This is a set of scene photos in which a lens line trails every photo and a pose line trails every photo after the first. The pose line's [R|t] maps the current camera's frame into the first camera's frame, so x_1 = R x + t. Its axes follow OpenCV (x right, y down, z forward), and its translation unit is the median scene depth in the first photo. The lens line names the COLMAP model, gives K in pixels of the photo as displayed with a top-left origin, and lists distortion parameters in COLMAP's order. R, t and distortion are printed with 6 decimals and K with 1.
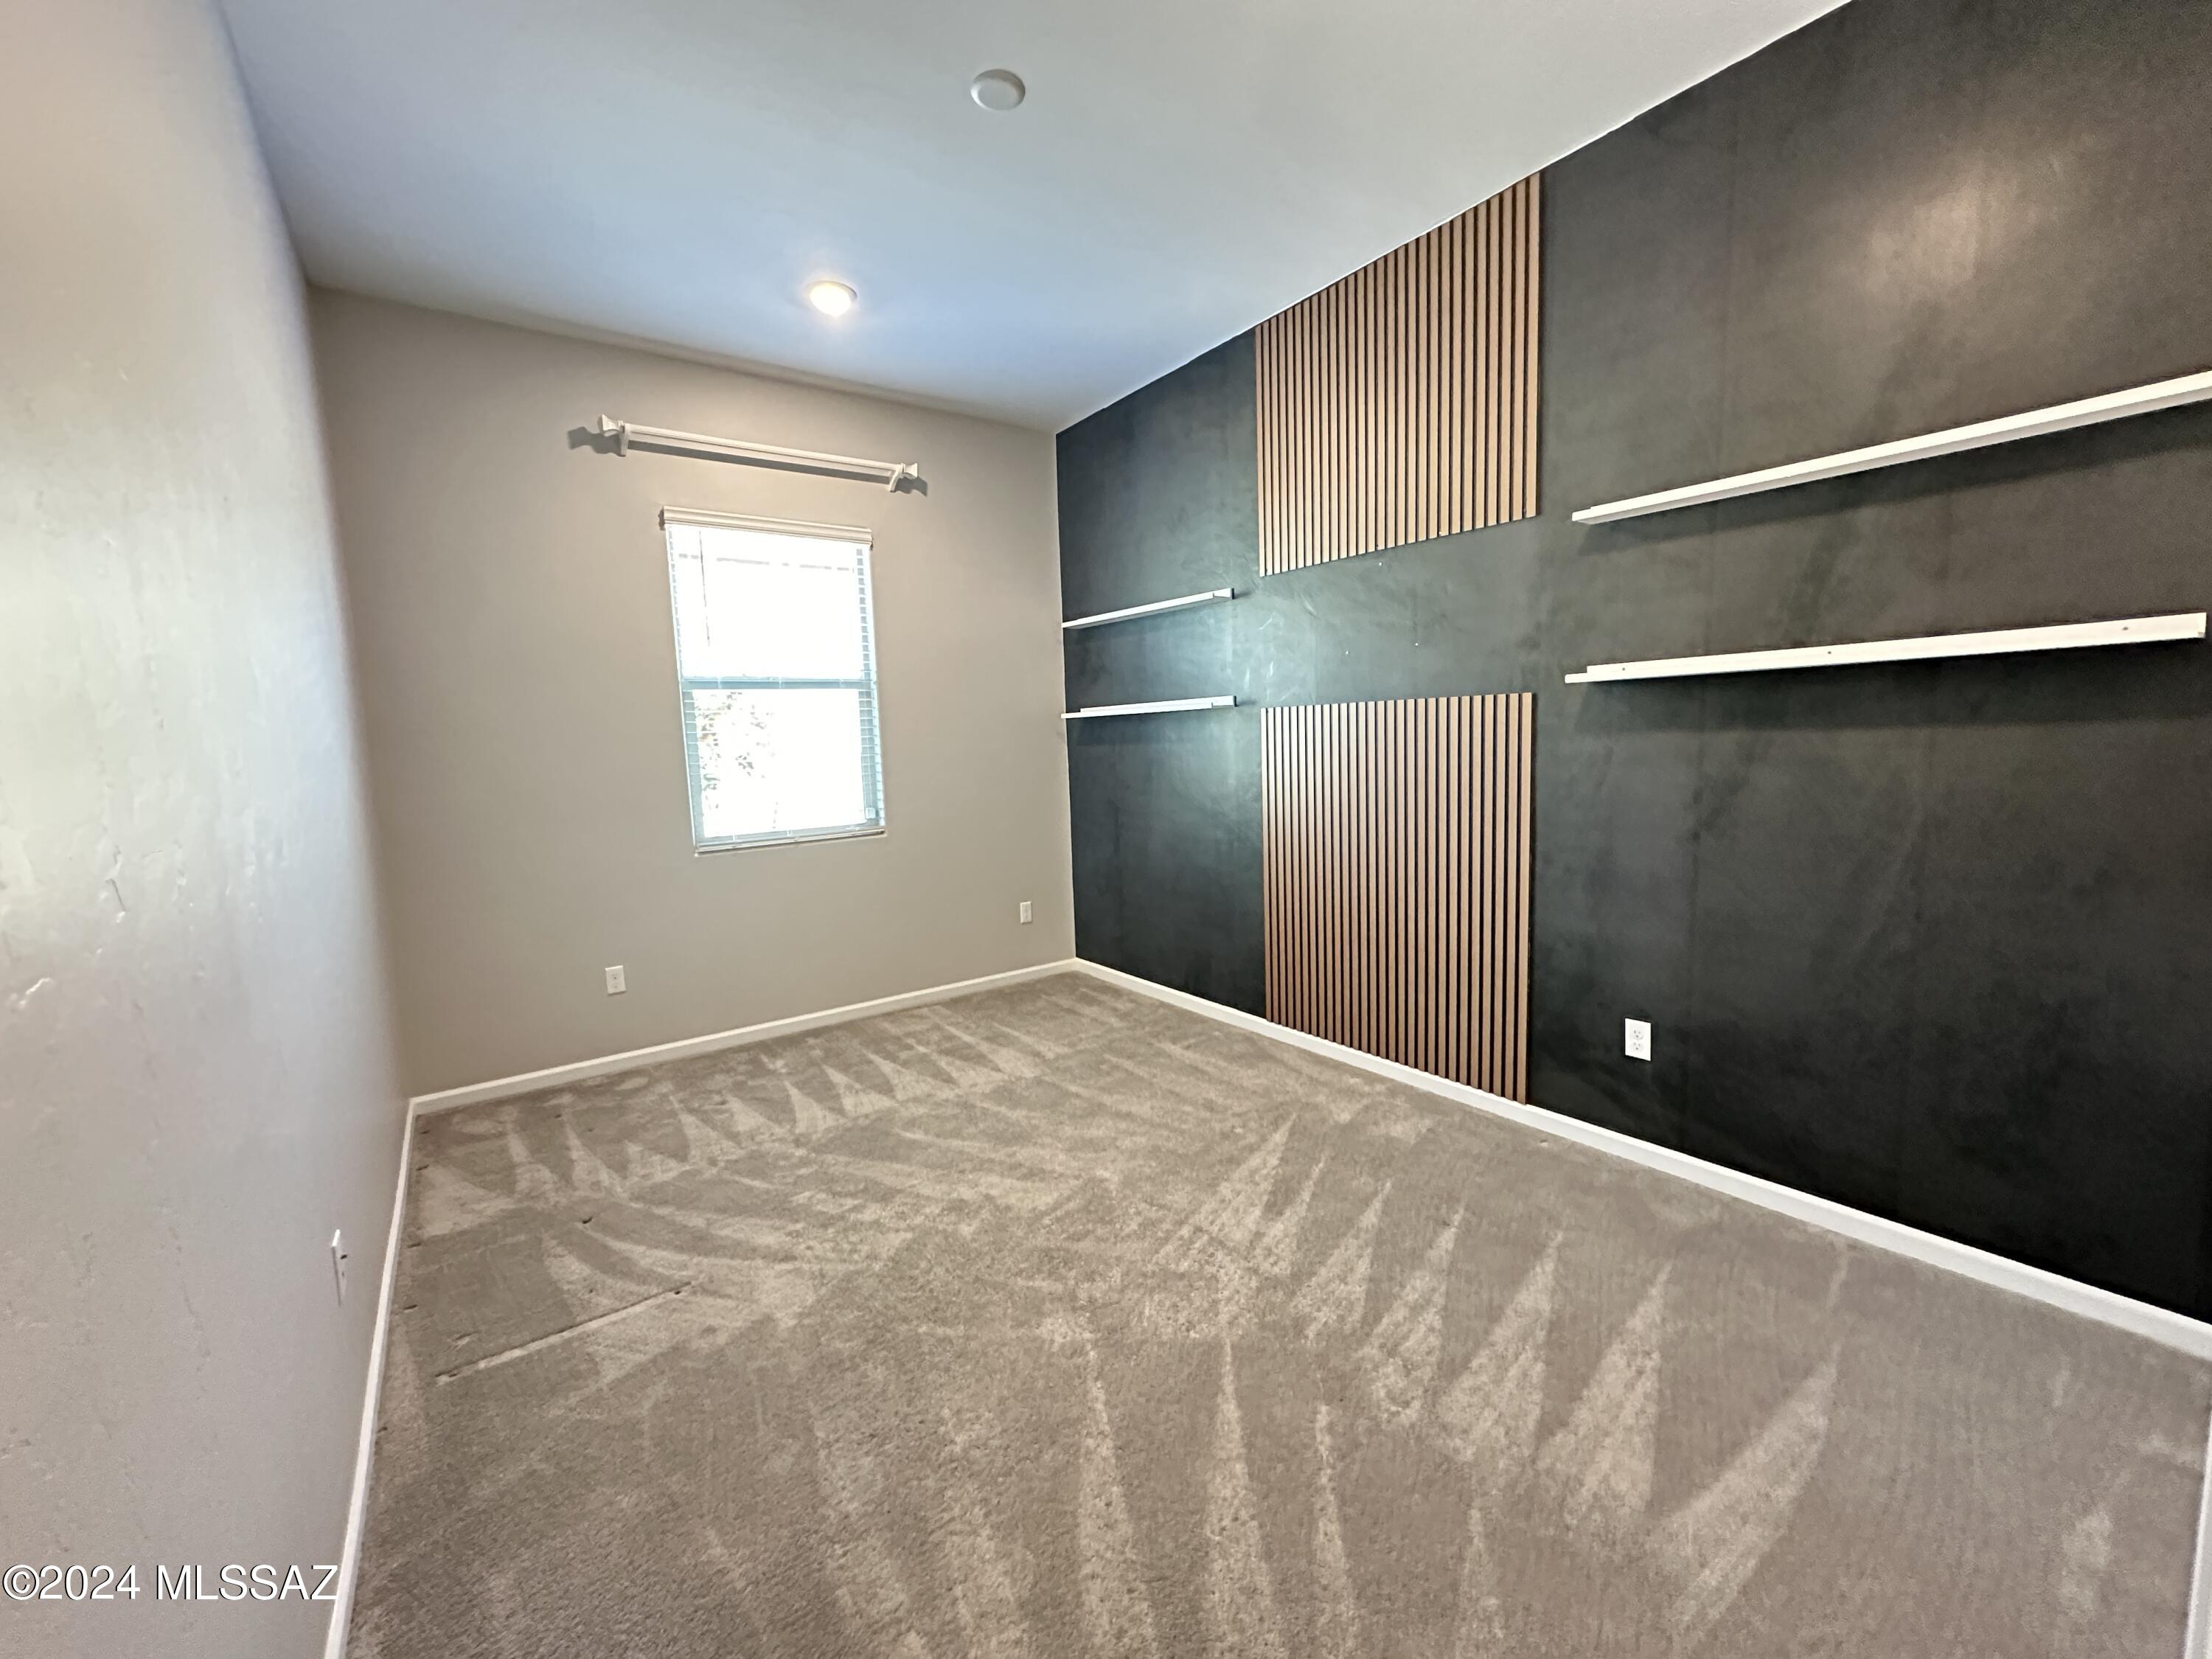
lens RADIAL K [[882.3, 0, 1109.8], [0, 882.3, 835.4], [0, 0, 1]] dist [-0.003672, 0.001237]
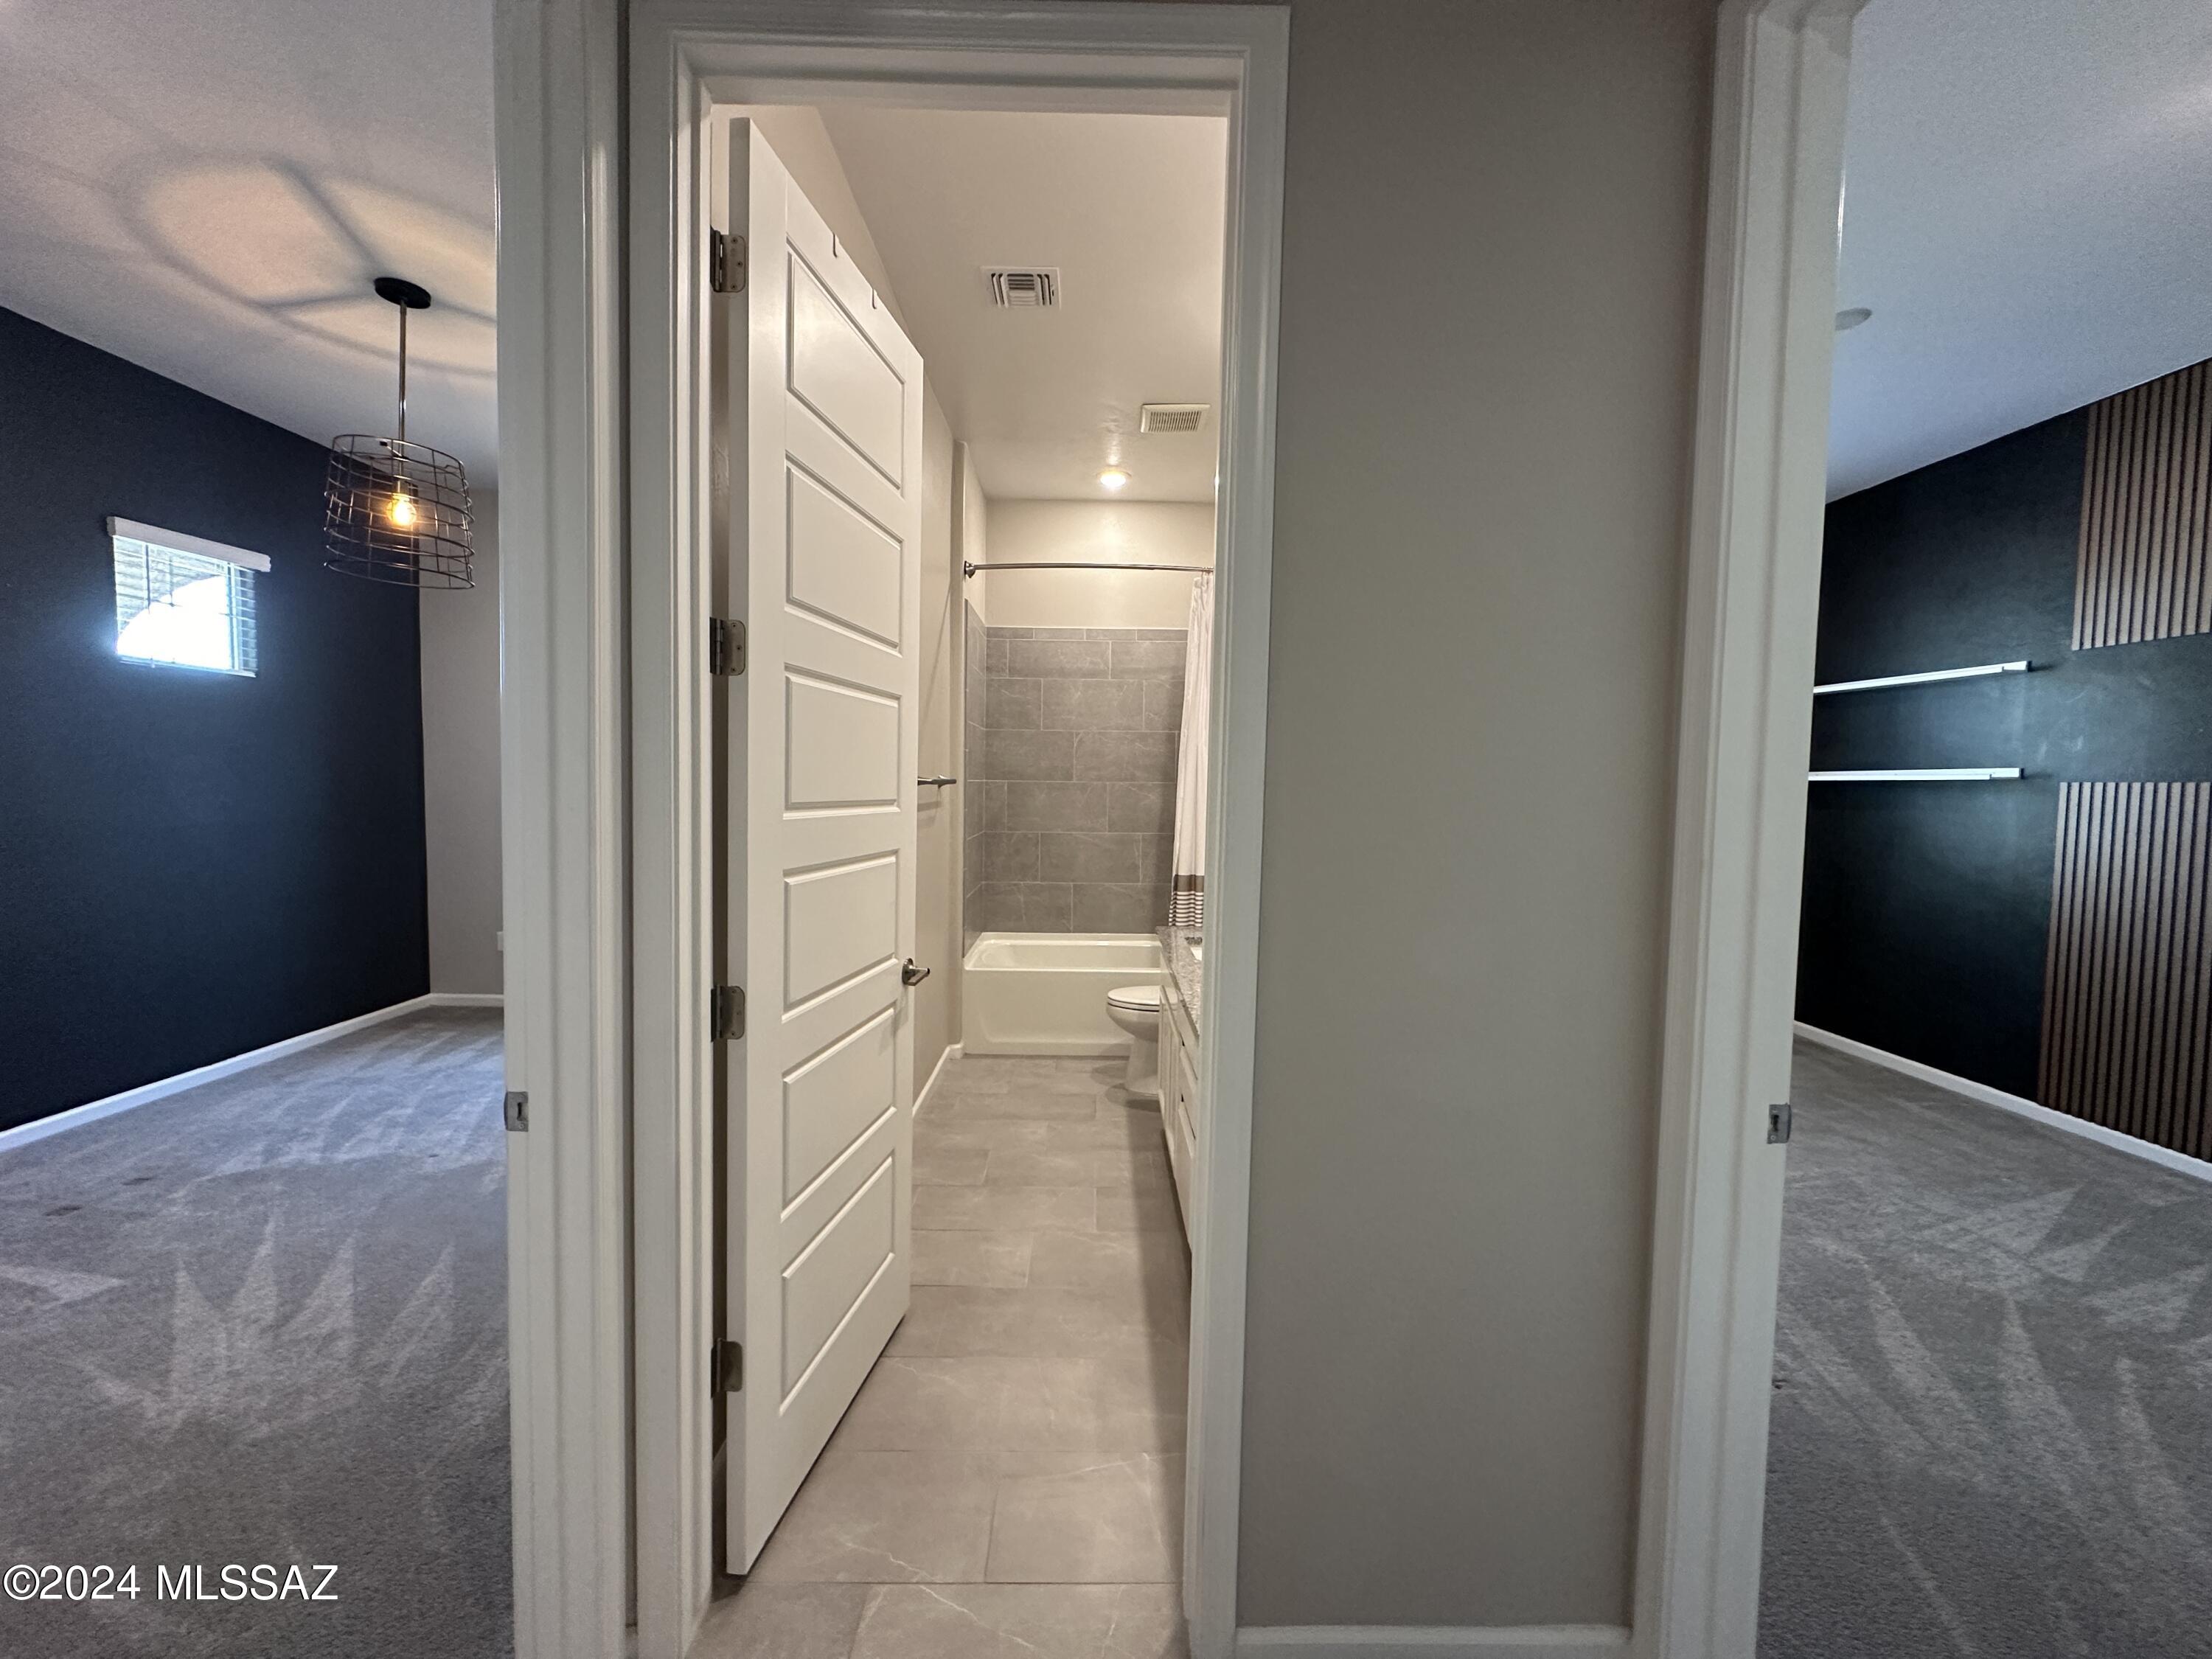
lens RADIAL K [[882.3, 0, 1106.6], [0, 882.3, 834.6], [0, 0, 1]] dist [-0.003672, 0.001237]
pose [[0.812904, 0.080094, -0.576864, -0.180333], [-0.109478, 0.993856, -0.016283, 0.067764], [0.572015, 0.076391, 0.816678, -0.595424]]
